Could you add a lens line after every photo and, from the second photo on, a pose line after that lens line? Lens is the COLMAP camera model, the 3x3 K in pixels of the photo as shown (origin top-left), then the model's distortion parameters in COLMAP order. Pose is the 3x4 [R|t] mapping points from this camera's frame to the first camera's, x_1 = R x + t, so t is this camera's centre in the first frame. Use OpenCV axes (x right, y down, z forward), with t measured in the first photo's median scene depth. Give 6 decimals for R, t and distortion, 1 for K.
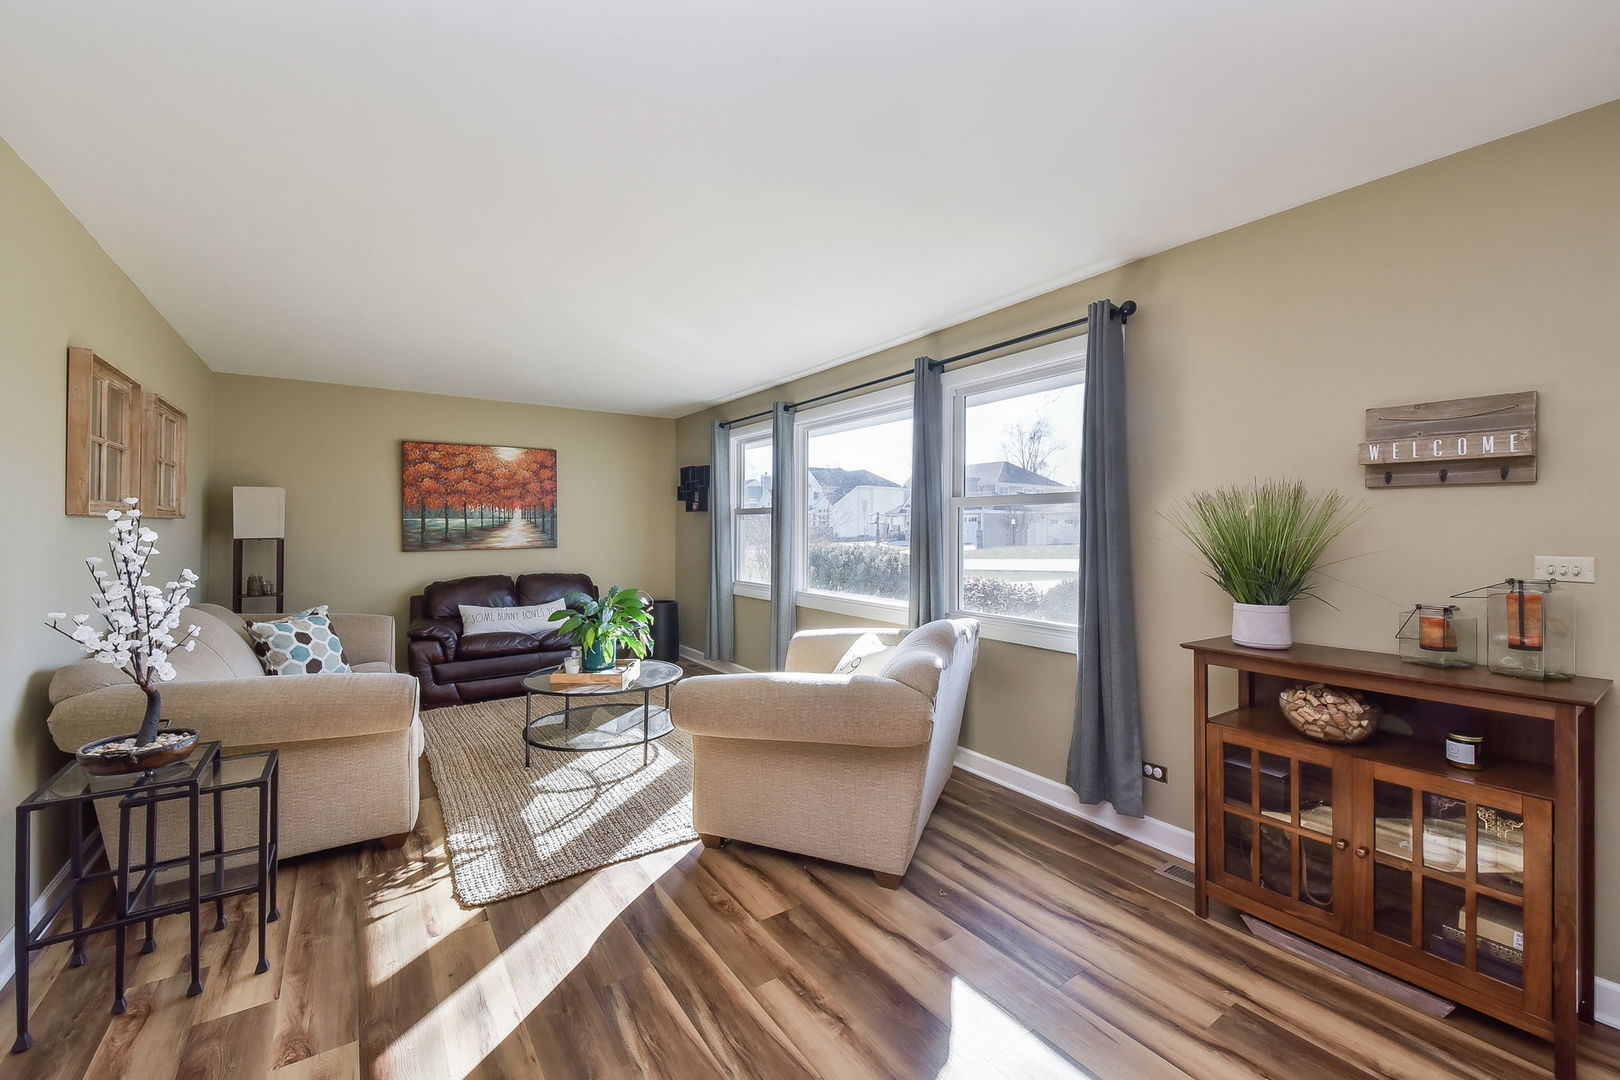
lens RADIAL K [[629.0, 0, 809.6], [0, 629.0, 531.2], [0, 0, 1]] dist [-0.000166, -0.000161]
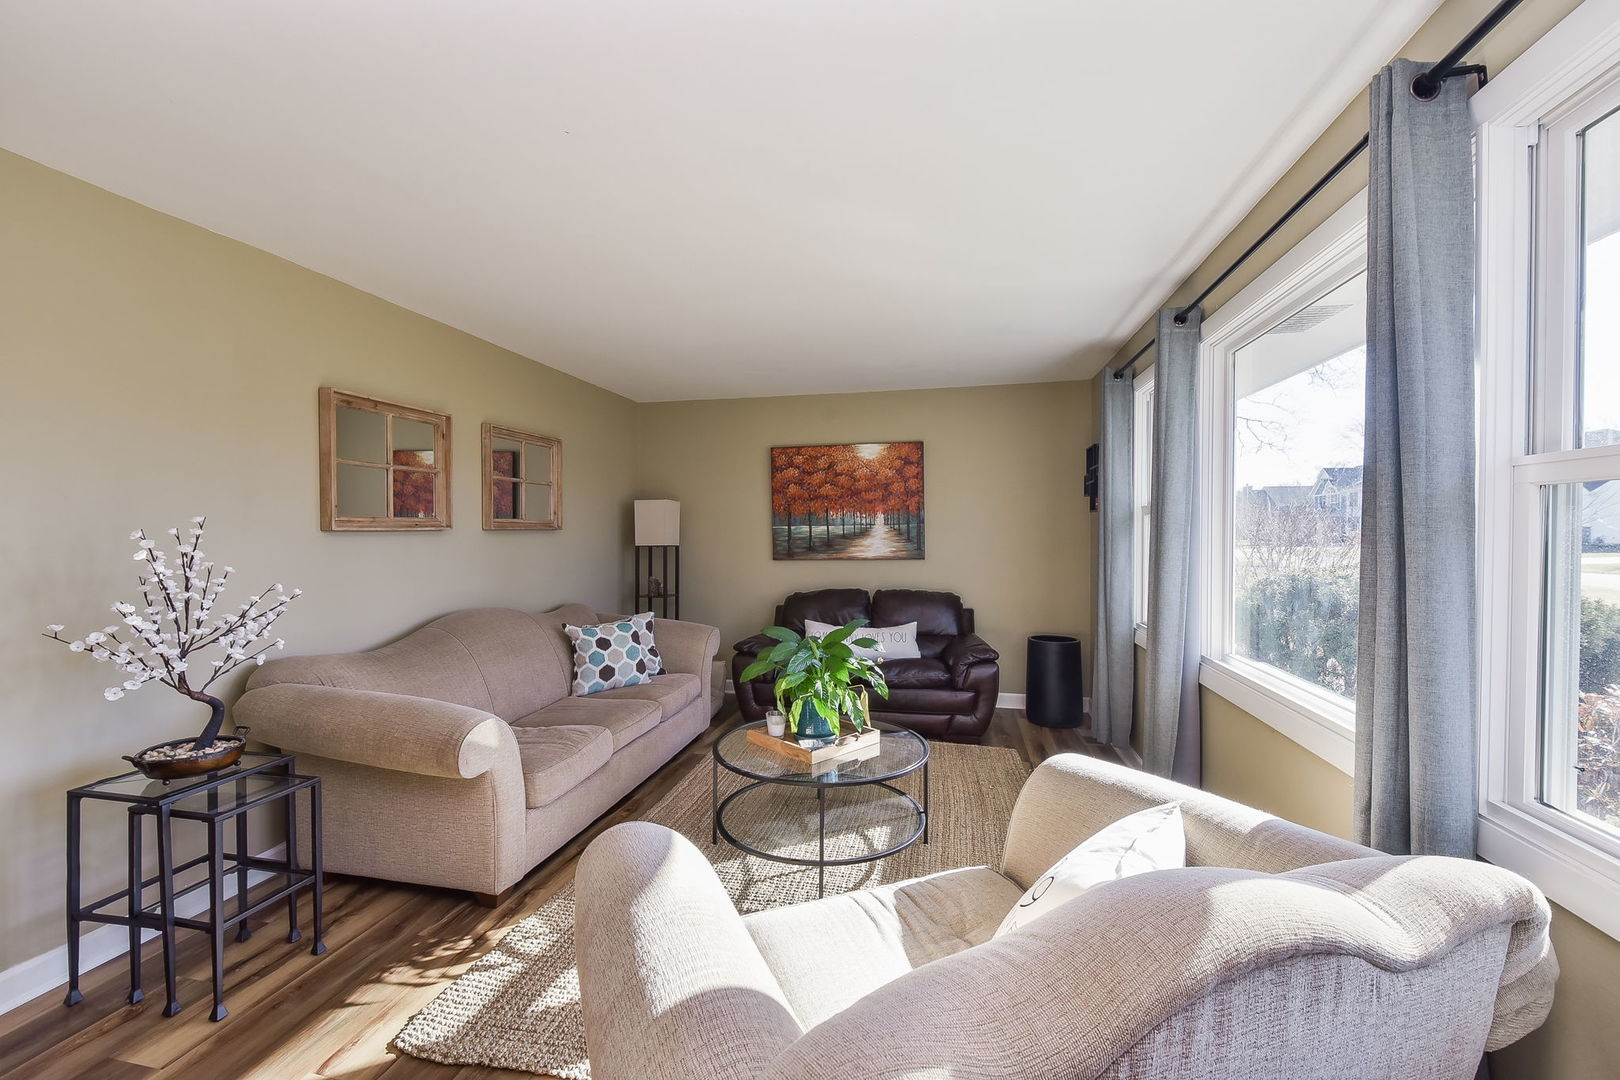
lens RADIAL K [[659.6, 0, 812.0], [0, 659.6, 537.8], [0, 0, 1]] dist [-0.000347, -0.000759]
pose [[0.675240, 0.004810, -0.737583, 0.153126], [-0.000037, 0.999979, 0.006488, -0.008641], [0.737598, -0.004353, 0.675226, 0.336929]]
